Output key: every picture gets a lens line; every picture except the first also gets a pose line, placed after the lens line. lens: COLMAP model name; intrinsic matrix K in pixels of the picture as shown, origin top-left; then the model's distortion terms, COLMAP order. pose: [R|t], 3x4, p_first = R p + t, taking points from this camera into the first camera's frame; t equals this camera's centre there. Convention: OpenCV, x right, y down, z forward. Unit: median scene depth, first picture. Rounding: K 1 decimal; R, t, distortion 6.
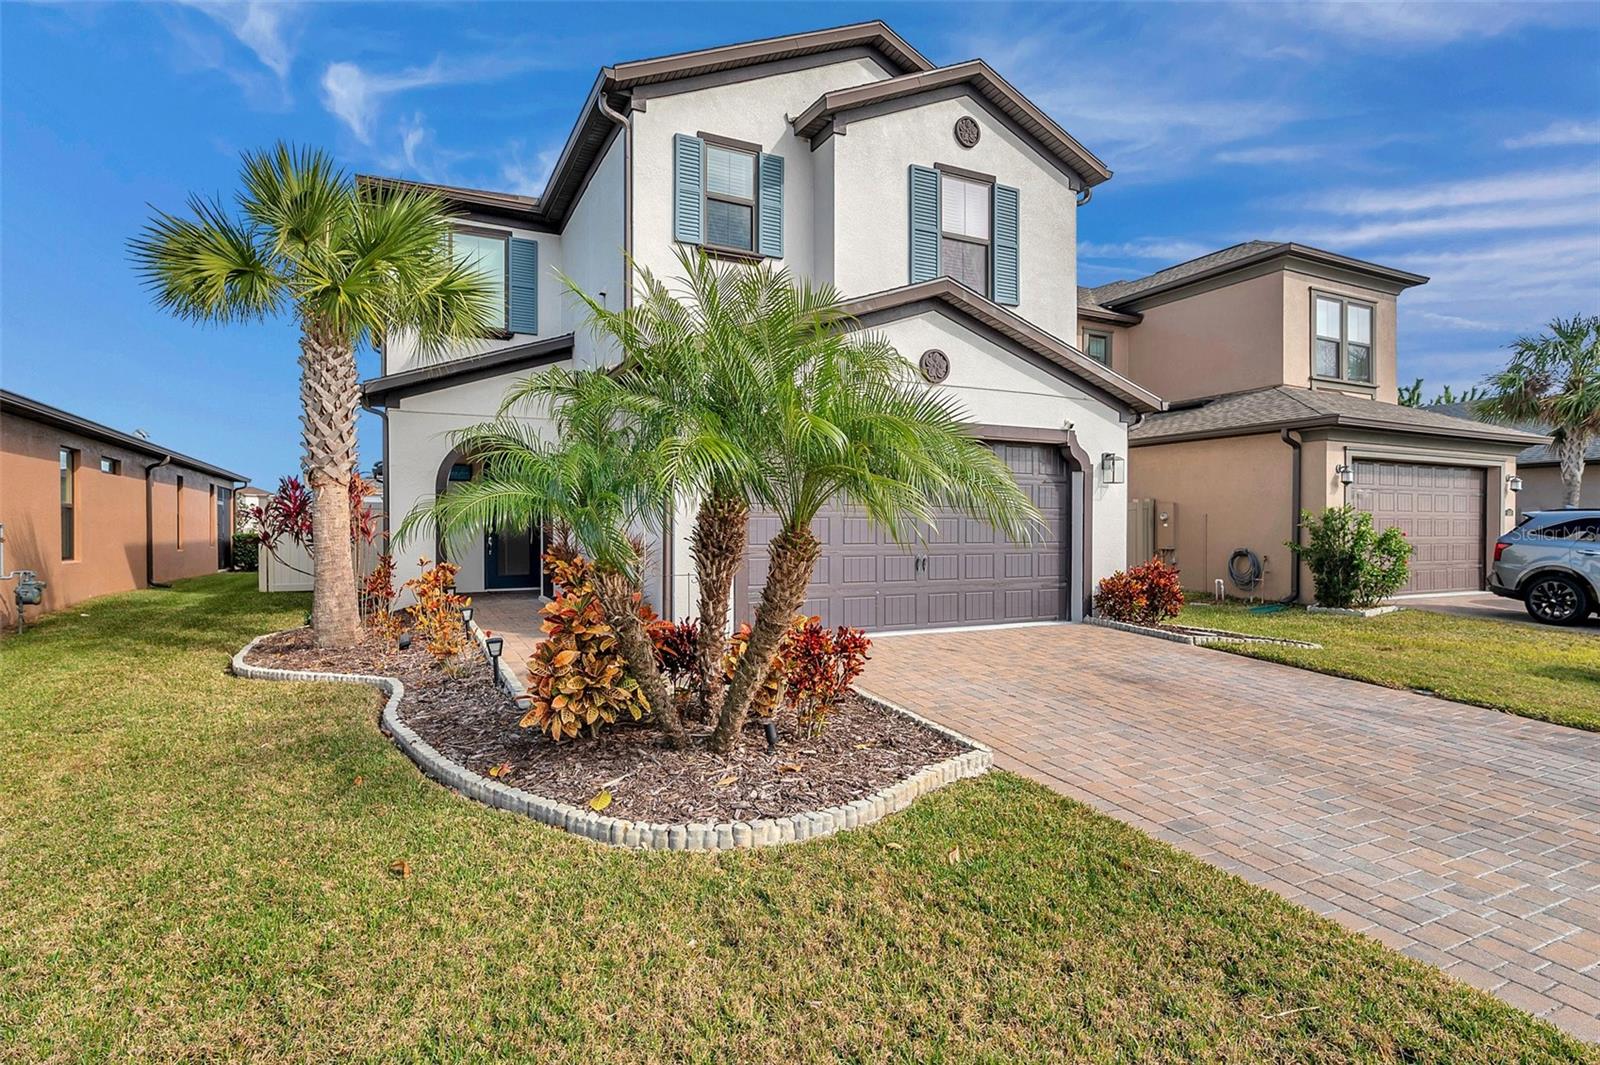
lens RADIAL K [[820.7, 0, 800.0], [0, 820.7, 532.5], [0, 0, 1]] dist [-0.000464, -0.000645]
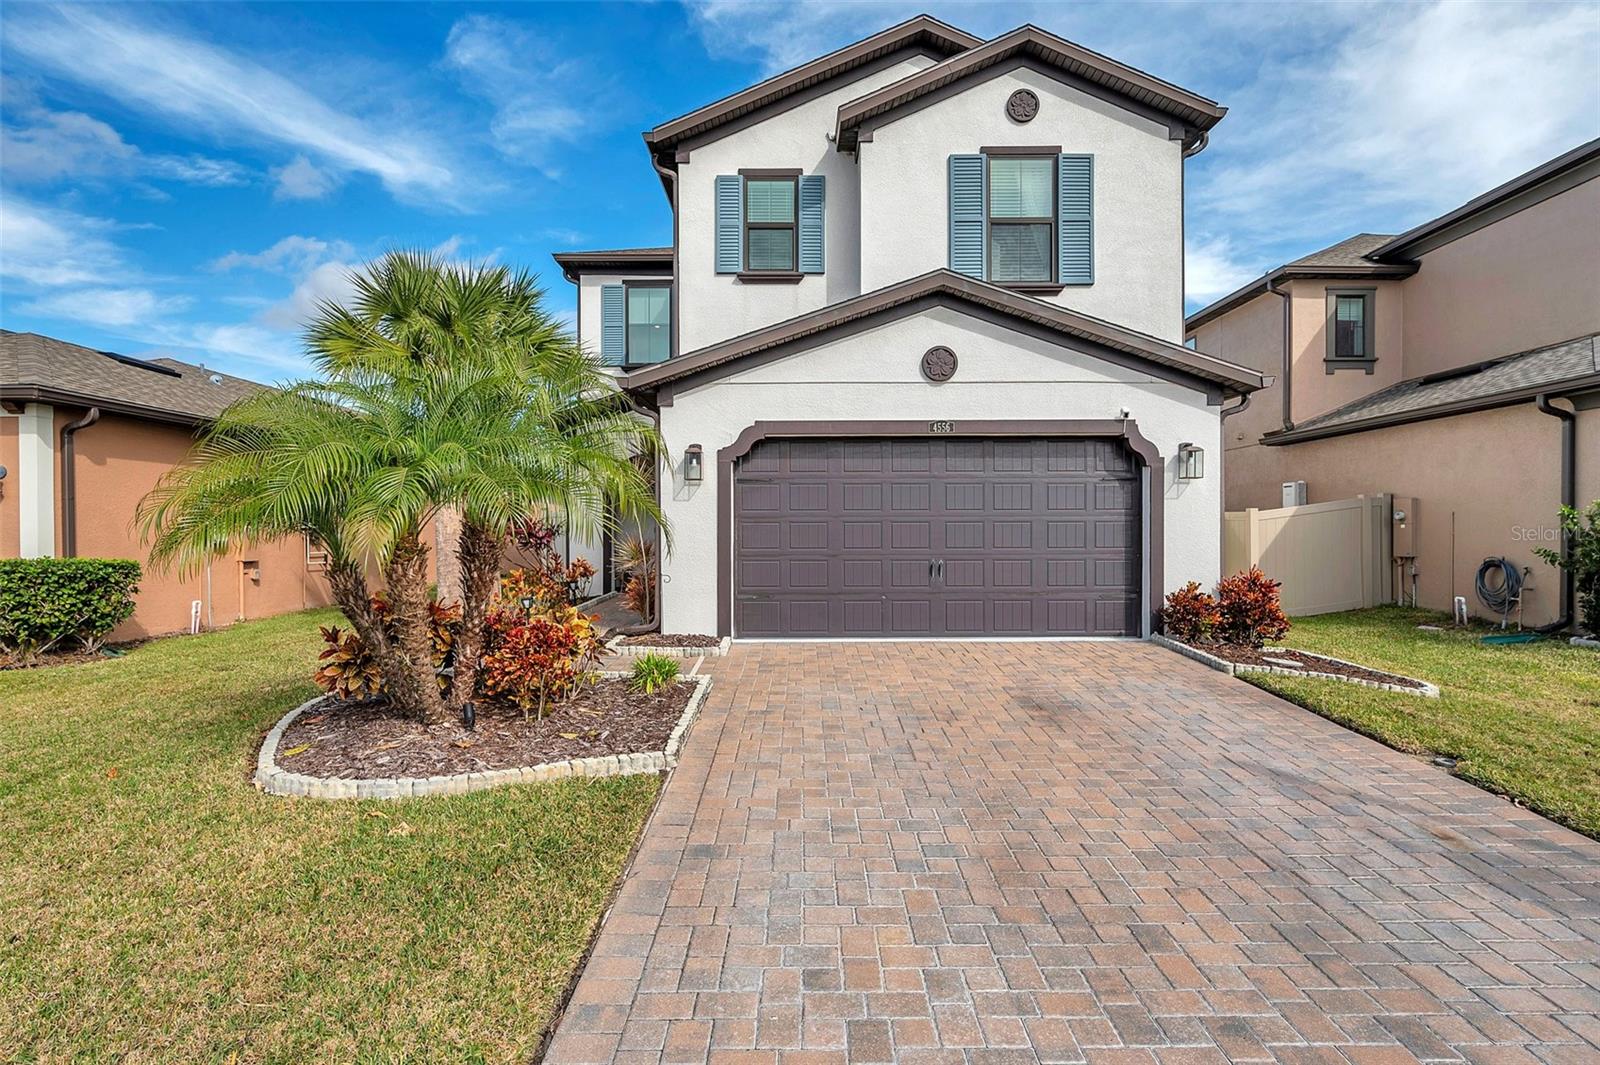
lens RADIAL K [[784.7, 0, 800.0], [0, 784.7, 532.5], [0, 0, 1]] dist [0.001241, -0.000664]
pose [[0.896155, -0.002593, -0.443733, 0.373261], [0.001228, 0.999994, -0.003363, -0.001841], [0.443739, 0.002469, 0.896153, 0.092268]]
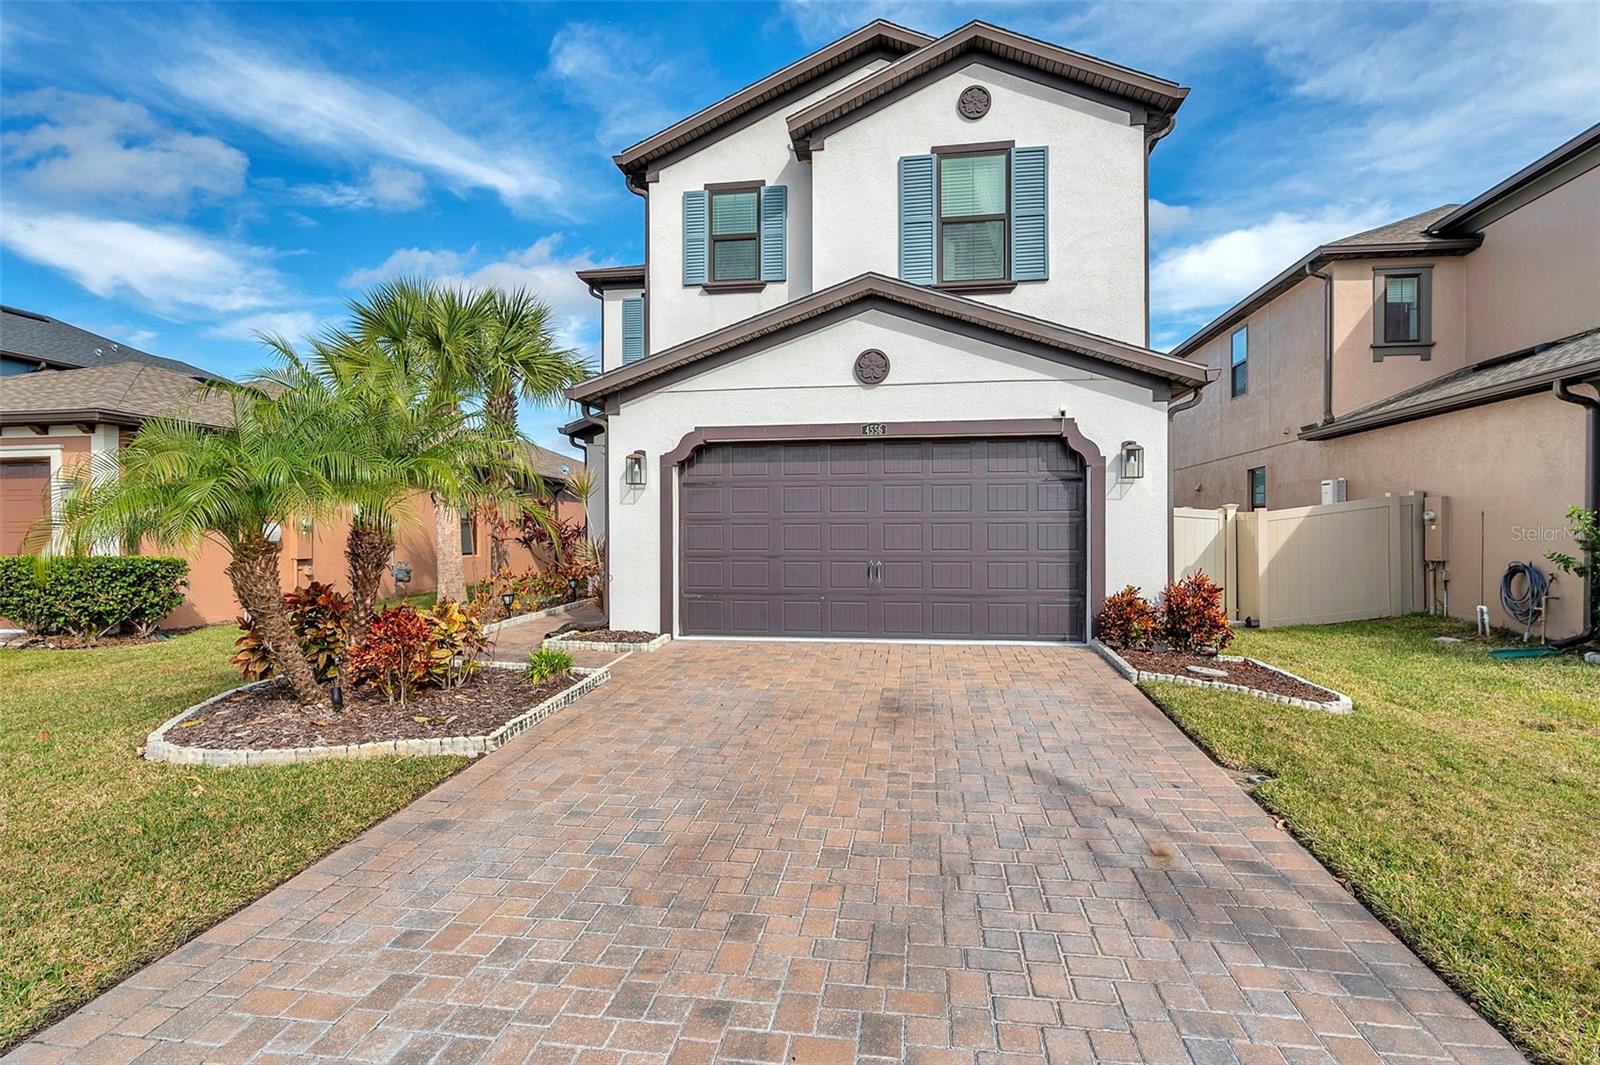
lens RADIAL K [[780.3, 0, 800.0], [0, 780.3, 532.5], [0, 0, 1]] dist [-0.001543, 0.000142]
pose [[0.820930, -0.002297, -0.571024, 0.544058], [0.000343, 0.999994, -0.003530, -0.003386], [0.571029, 0.002702, 0.820926, 0.173329]]
